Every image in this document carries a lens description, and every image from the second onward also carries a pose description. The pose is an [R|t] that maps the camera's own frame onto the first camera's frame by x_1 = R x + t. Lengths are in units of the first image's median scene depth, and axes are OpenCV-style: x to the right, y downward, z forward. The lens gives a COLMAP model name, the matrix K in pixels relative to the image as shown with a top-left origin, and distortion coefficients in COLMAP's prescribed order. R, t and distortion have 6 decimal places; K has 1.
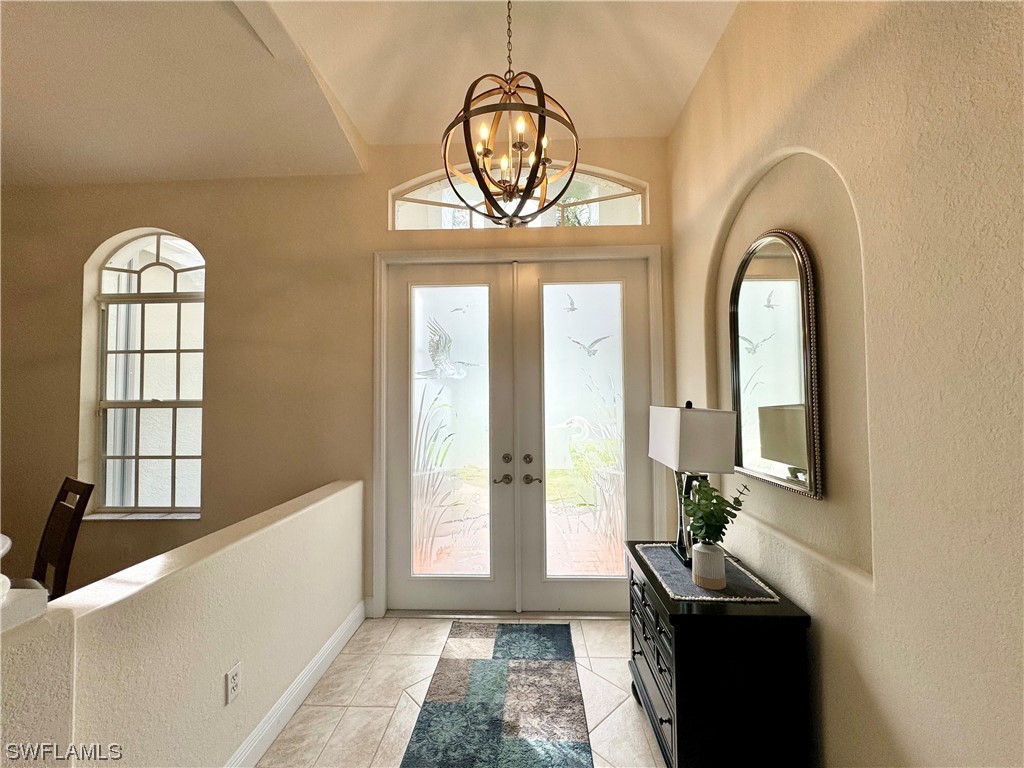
lens RADIAL K [[409.8, 0, 512.0], [0, 409.8, 384.0], [0, 0, 1]] dist [-0.000190, -0.000450]
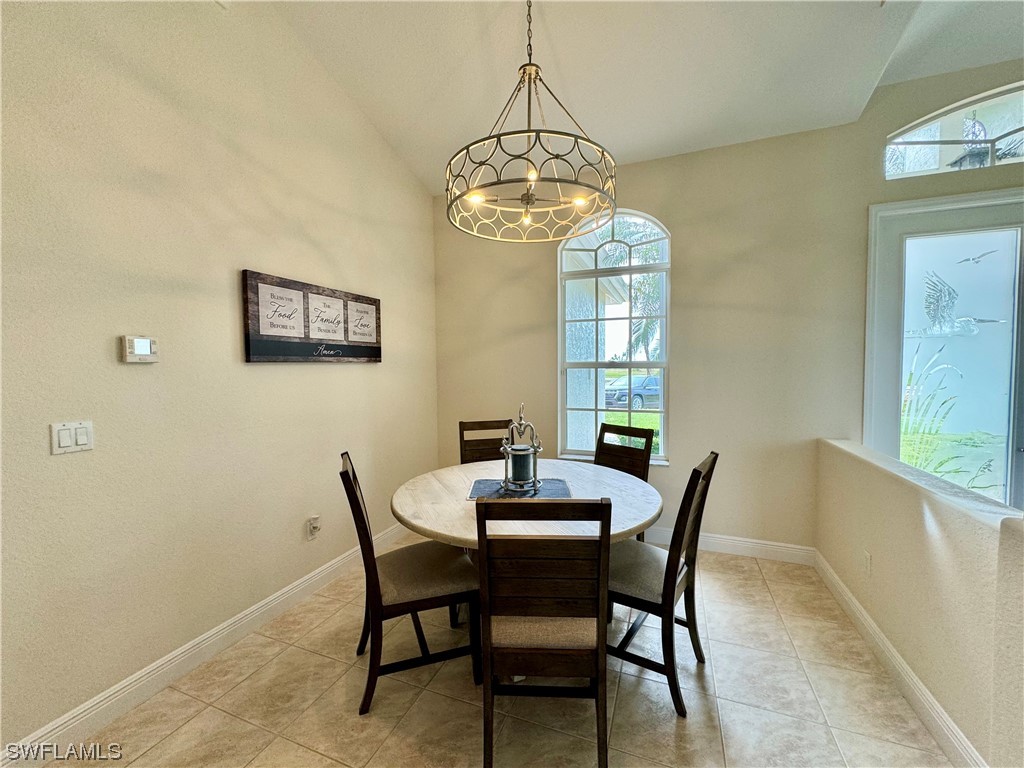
lens RADIAL K [[409.8, 0, 512.0], [0, 409.8, 384.0], [0, 0, 1]] dist [-0.000190, -0.000450]
pose [[0.945607, 0.011740, -0.325101, -0.761668], [0.014256, 0.996893, 0.077463, 0.008342], [0.325000, -0.077884, 0.942502, -0.187609]]
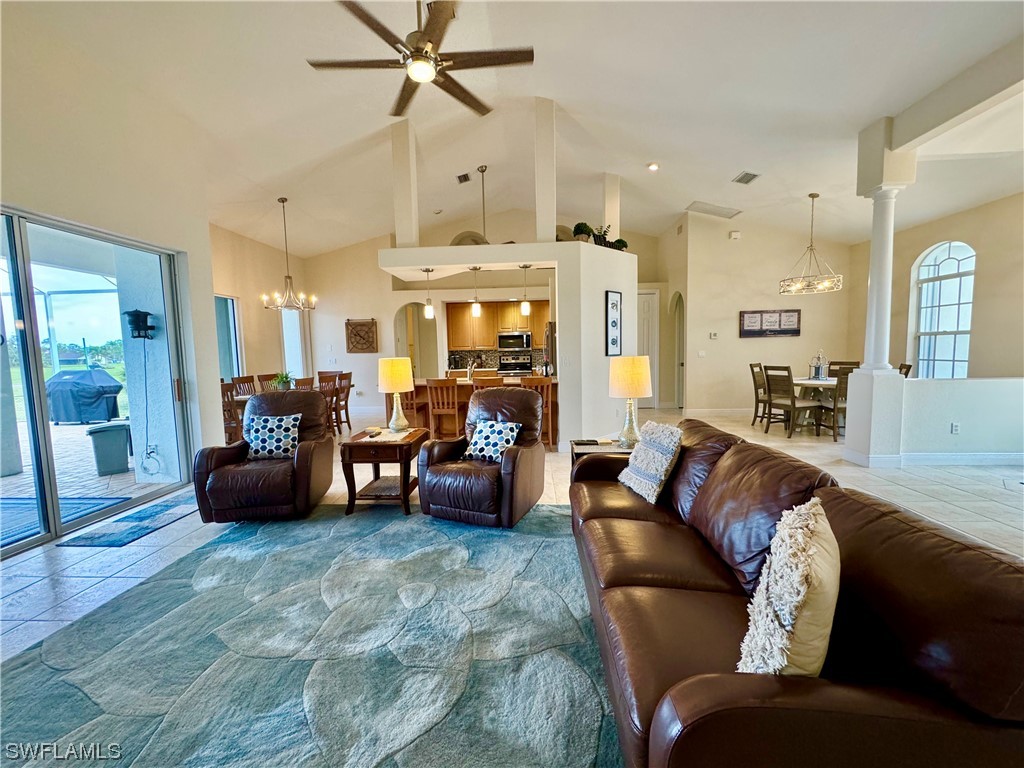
lens RADIAL K [[409.8, 0, 512.0], [0, 409.8, 384.0], [0, 0, 1]] dist [-0.000190, -0.000450]
pose [[-0.009252, 0.087586, -0.996114, 1.091204], [0.057859, 0.994535, 0.086910, 0.002152], [0.998282, -0.056830, -0.014269, -1.023995]]
